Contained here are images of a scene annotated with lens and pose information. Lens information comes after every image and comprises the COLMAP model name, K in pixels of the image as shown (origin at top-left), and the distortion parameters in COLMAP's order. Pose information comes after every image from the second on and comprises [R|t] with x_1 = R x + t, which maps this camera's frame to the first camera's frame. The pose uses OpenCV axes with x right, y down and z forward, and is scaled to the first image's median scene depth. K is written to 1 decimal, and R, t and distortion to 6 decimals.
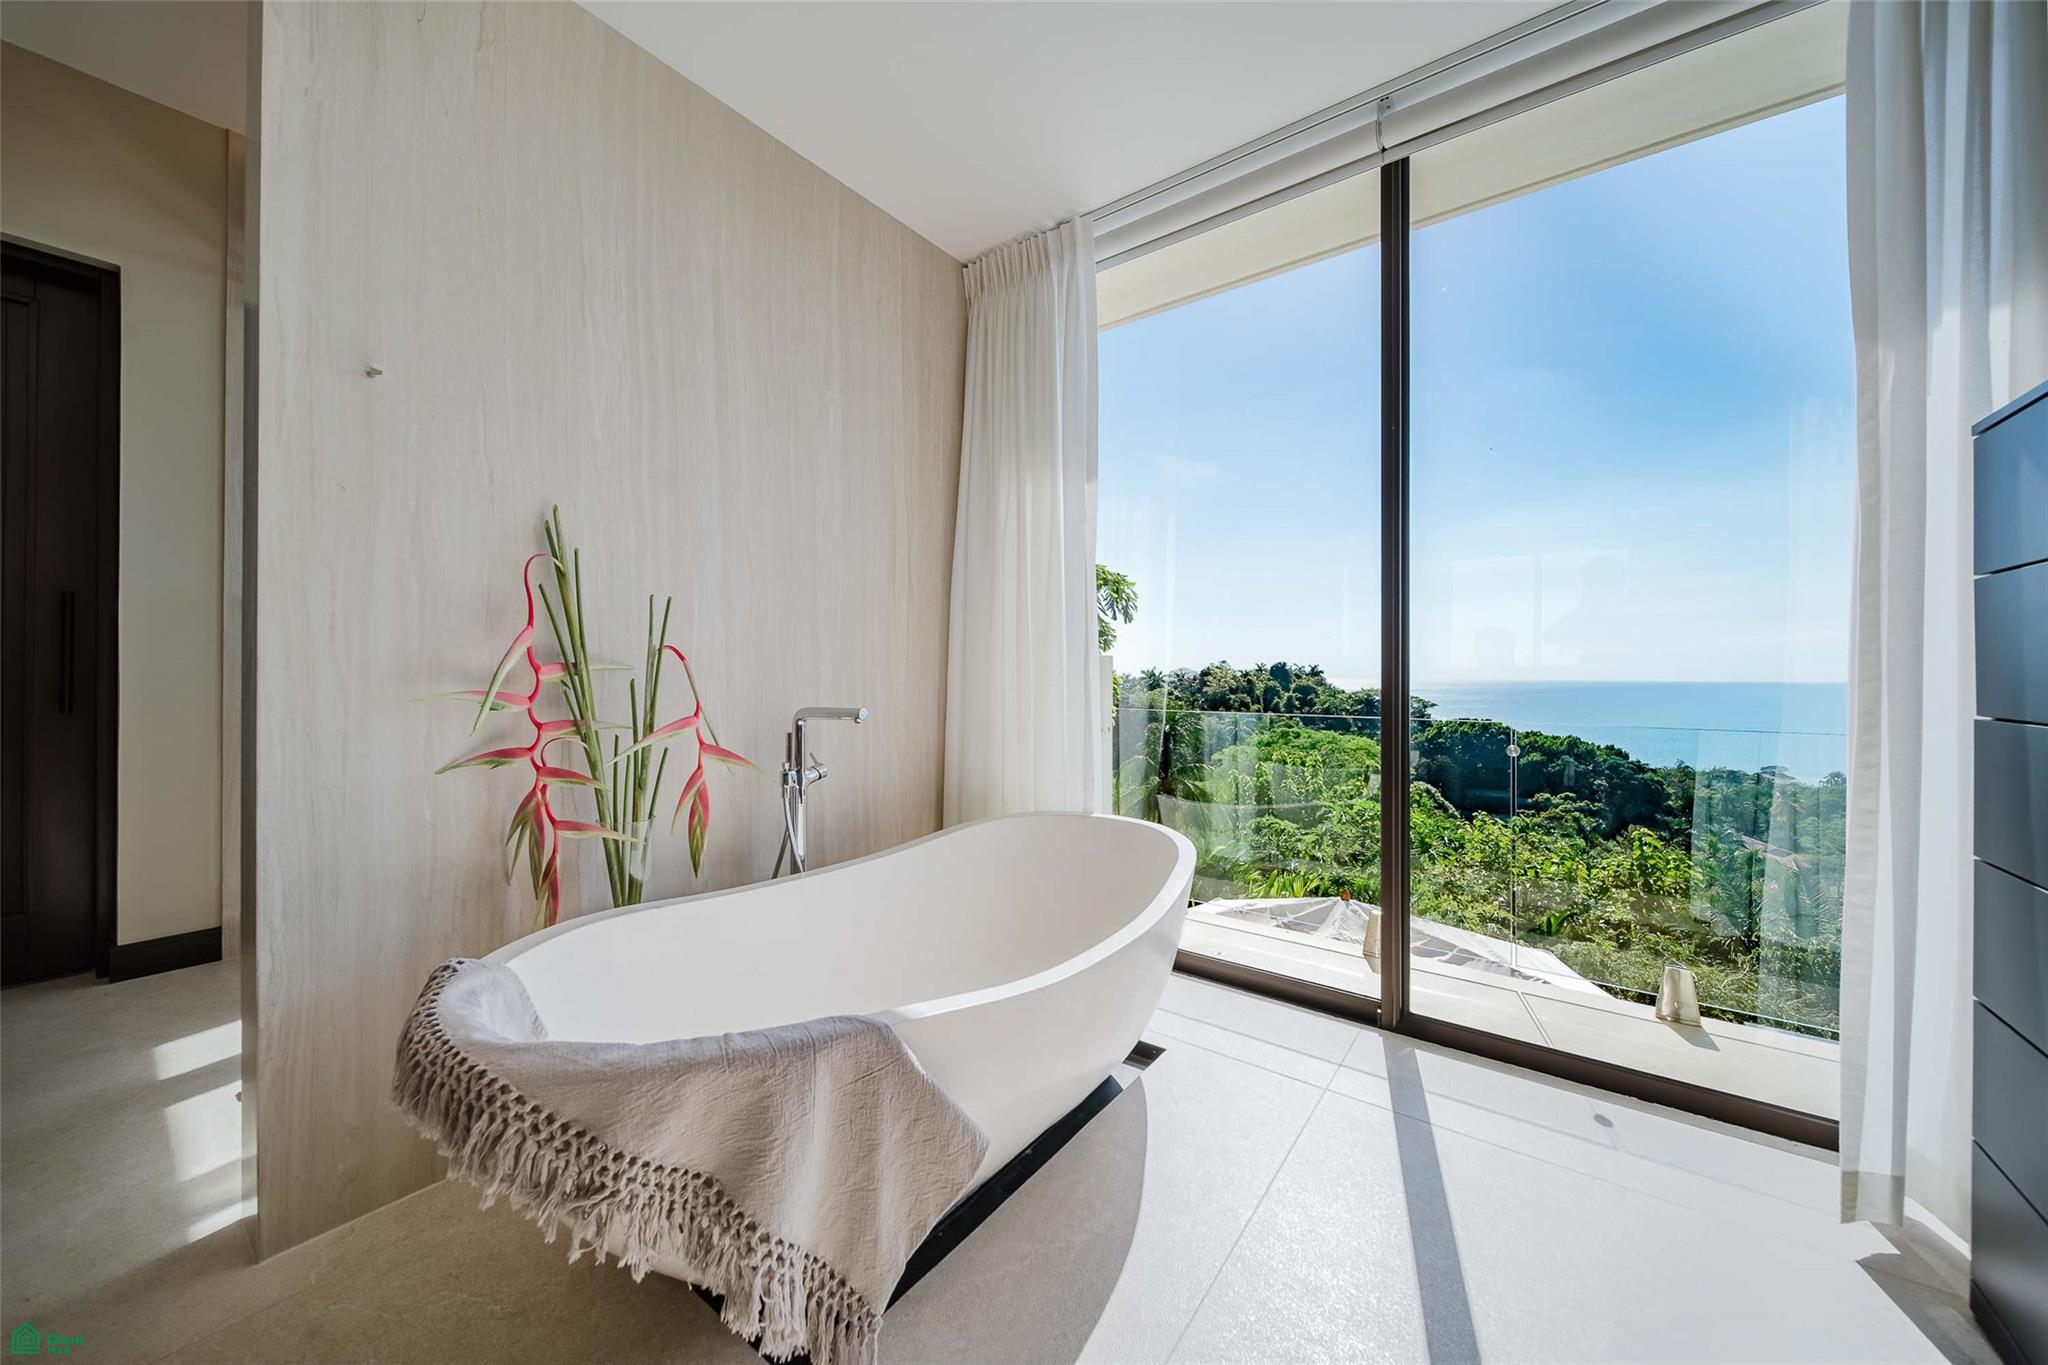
lens RADIAL K [[718.8, 0, 1074.3], [0, 718.8, 687.6], [0, 0, 1]] dist [0.002267, 0.000166]
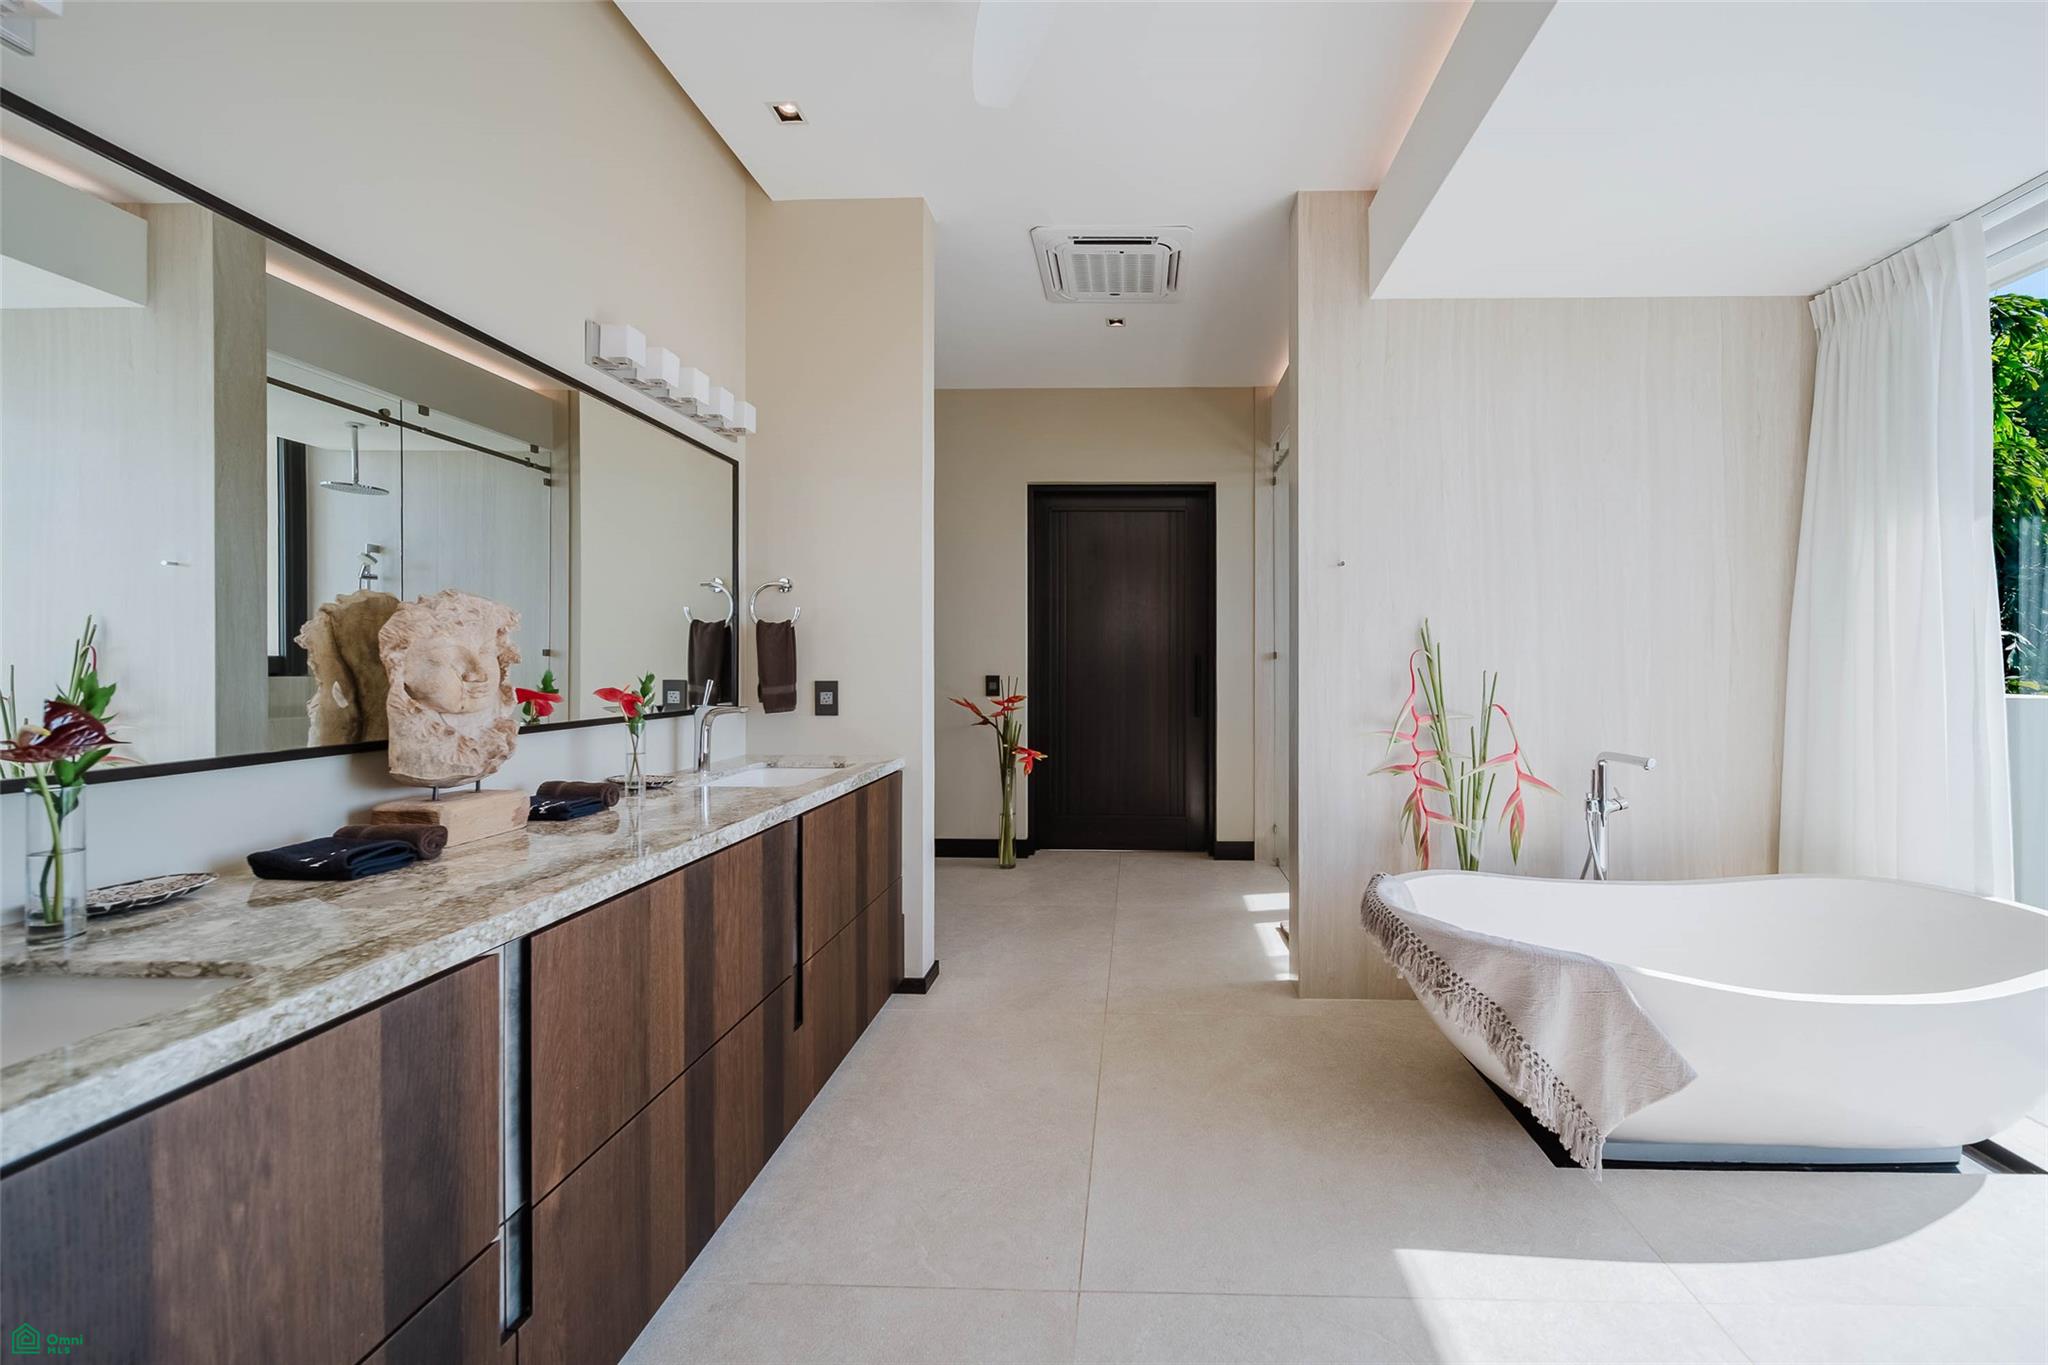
lens RADIAL K [[759.9, 0, 1037.0], [0, 759.9, 674.4], [0, 0, 1]] dist [0.002751, -0.003823]
pose [[0.454046, -0.007261, -0.890949, 0.428841], [-0.000757, 0.999963, -0.008535, -0.112873], [0.890978, 0.004550, 0.454024, -0.590728]]
